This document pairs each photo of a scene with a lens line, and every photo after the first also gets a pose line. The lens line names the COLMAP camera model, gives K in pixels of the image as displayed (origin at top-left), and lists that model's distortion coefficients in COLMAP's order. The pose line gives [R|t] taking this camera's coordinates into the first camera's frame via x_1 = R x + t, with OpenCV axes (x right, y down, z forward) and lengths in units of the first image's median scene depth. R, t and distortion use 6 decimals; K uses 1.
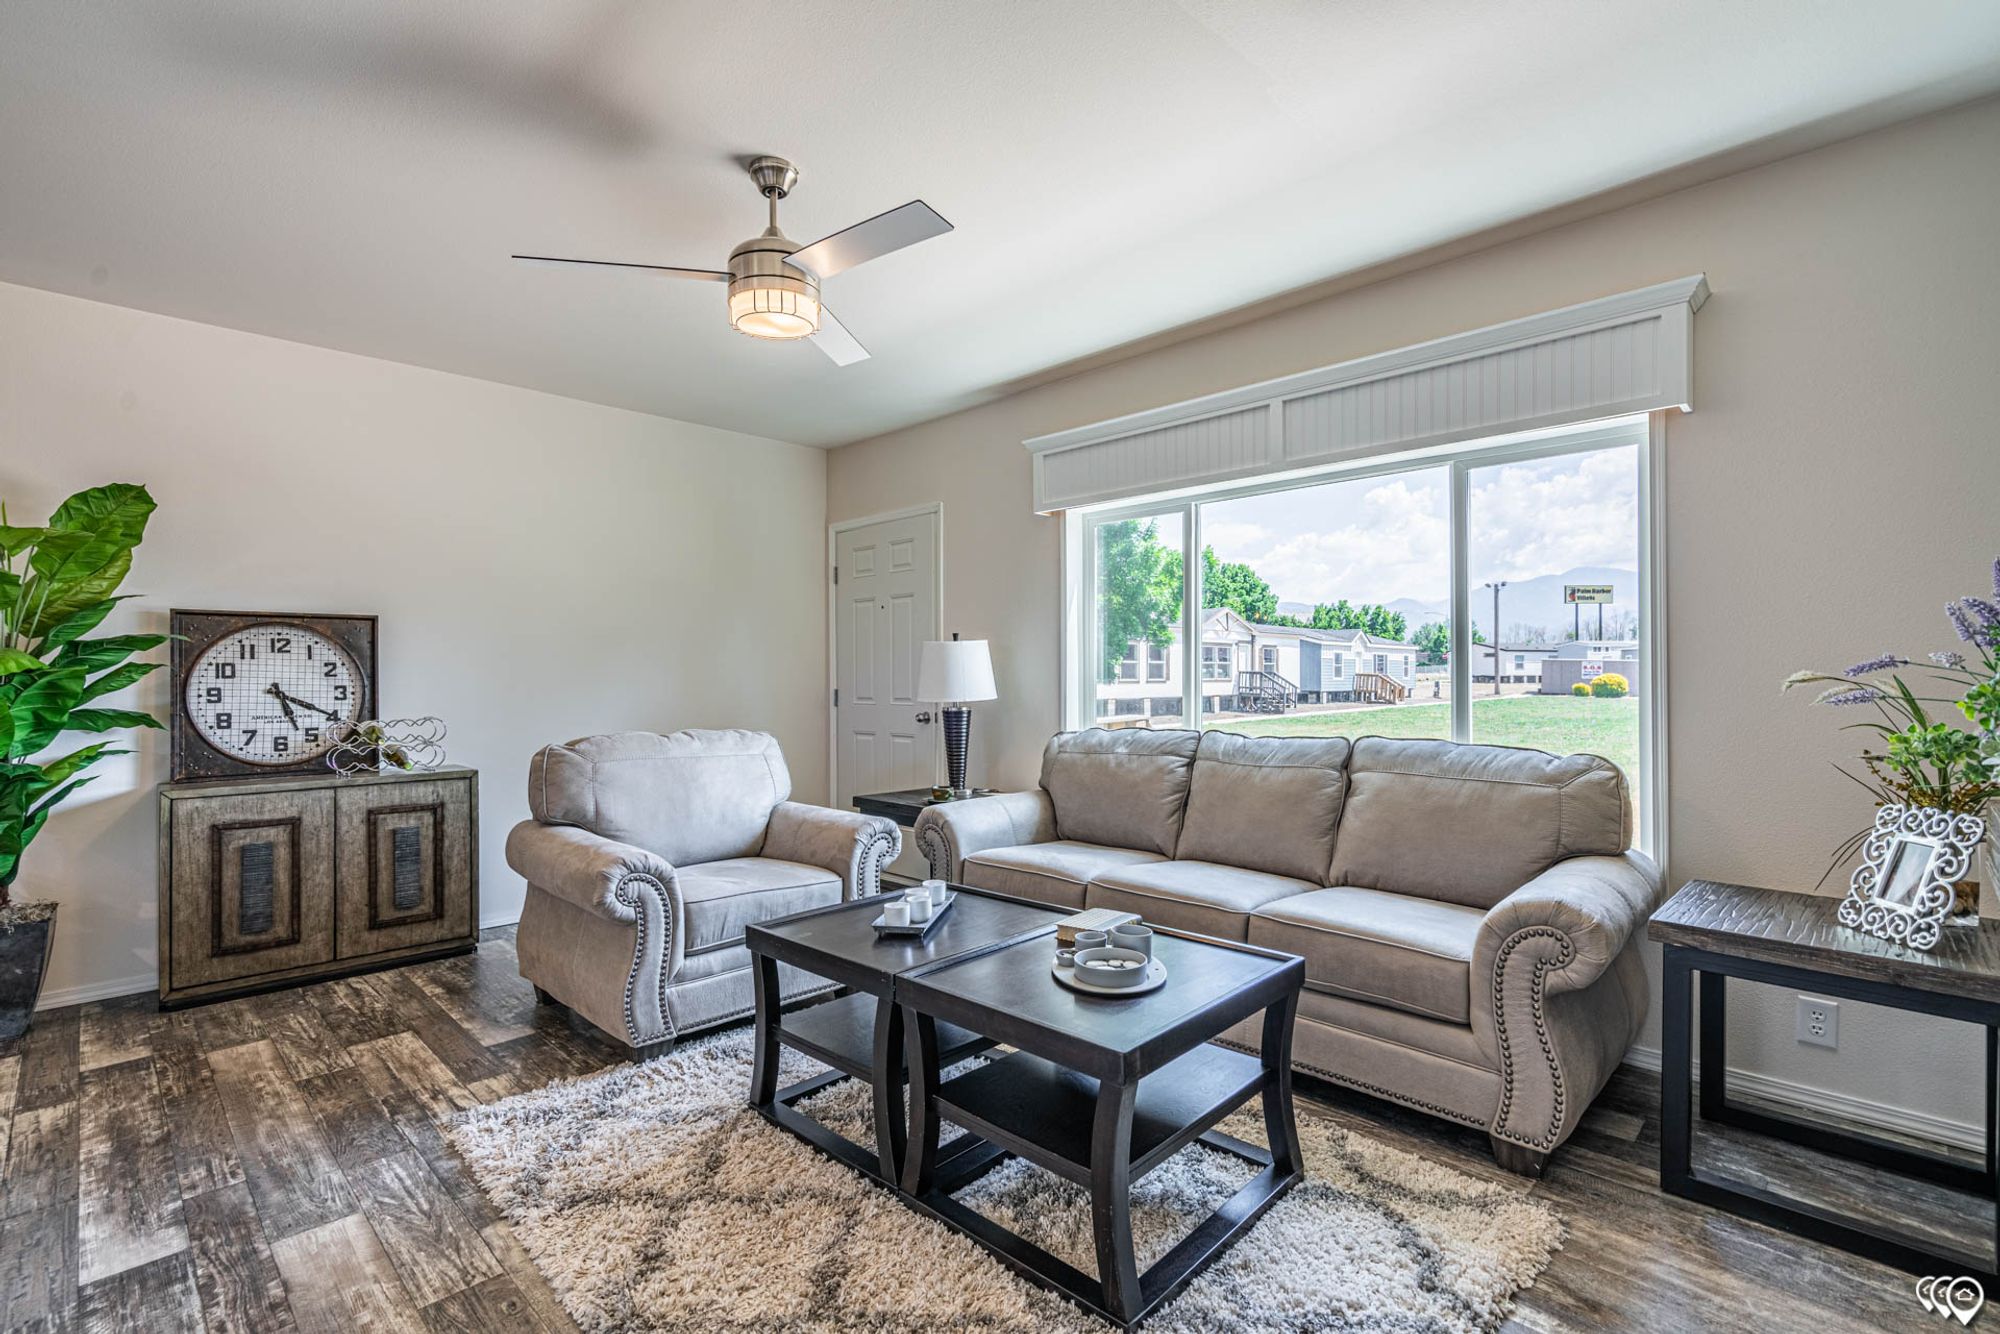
lens RADIAL K [[905.2, 0, 966.0], [0, 905.2, 698.1], [0, 0, 1]] dist [-0.009348, 0.002305]
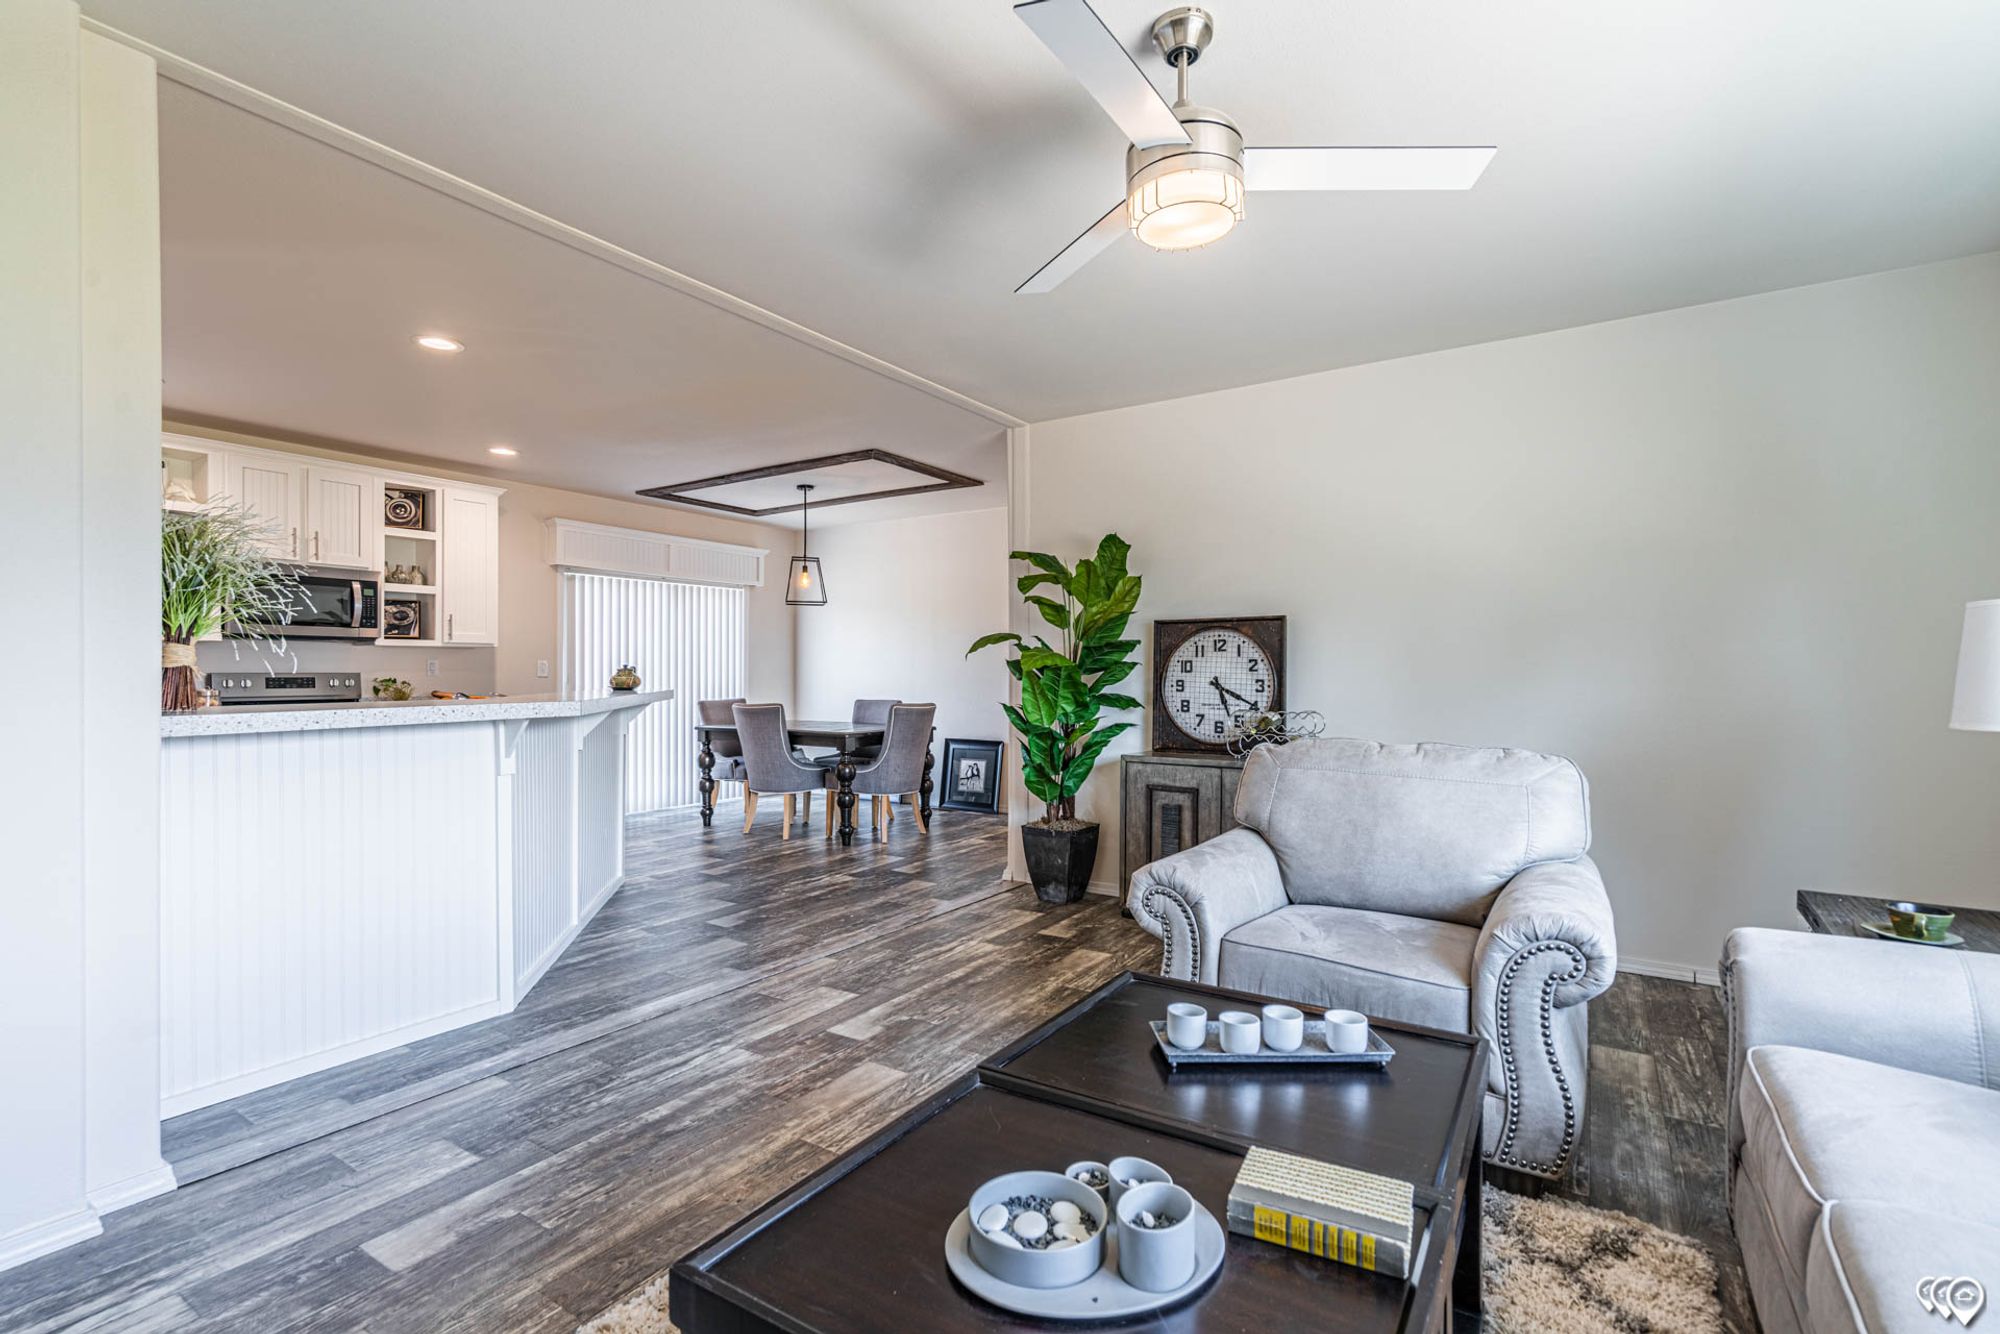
lens RADIAL K [[905.2, 0, 1011.1], [0, 905.2, 700.1], [0, 0, 1]] dist [-0.009348, 0.002305]
pose [[0.226199, 0.036332, -0.973403, 0.404158], [-0.028865, 0.999115, 0.030584, -0.016524], [0.973653, 0.021179, 0.227047, 0.523723]]
